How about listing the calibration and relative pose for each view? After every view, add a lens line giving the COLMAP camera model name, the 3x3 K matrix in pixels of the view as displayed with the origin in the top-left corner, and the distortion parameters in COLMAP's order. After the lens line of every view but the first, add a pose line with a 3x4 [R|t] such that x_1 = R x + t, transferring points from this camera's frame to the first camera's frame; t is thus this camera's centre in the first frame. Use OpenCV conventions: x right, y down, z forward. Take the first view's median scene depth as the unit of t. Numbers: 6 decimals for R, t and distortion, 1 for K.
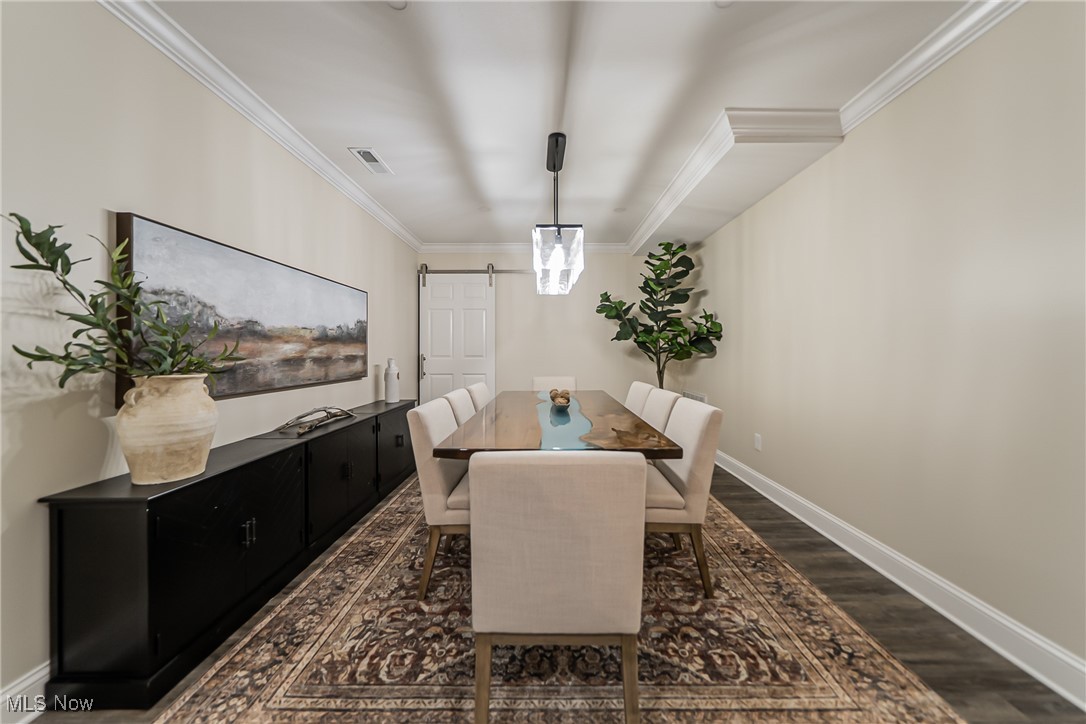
lens RADIAL K [[378.8, 0, 548.4], [0, 378.8, 353.9], [0, 0, 1]] dist [-0.001467, -0.000029]
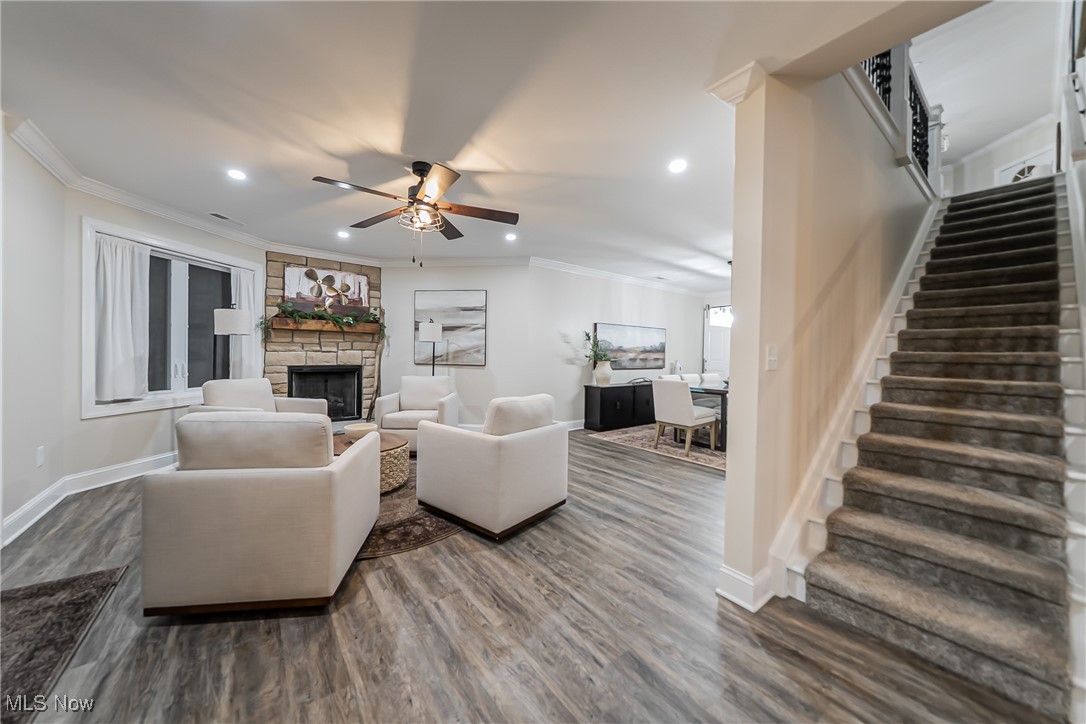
lens RADIAL K [[378.8, 0, 537.9], [0, 378.8, 360.9], [0, 0, 1]] dist [-0.001467, -0.000029]
pose [[0.611151, 0.020781, -0.791241, 1.256931], [-0.015153, 0.999779, 0.014553, -0.001123], [0.791369, 0.003095, 0.611331, -1.433911]]
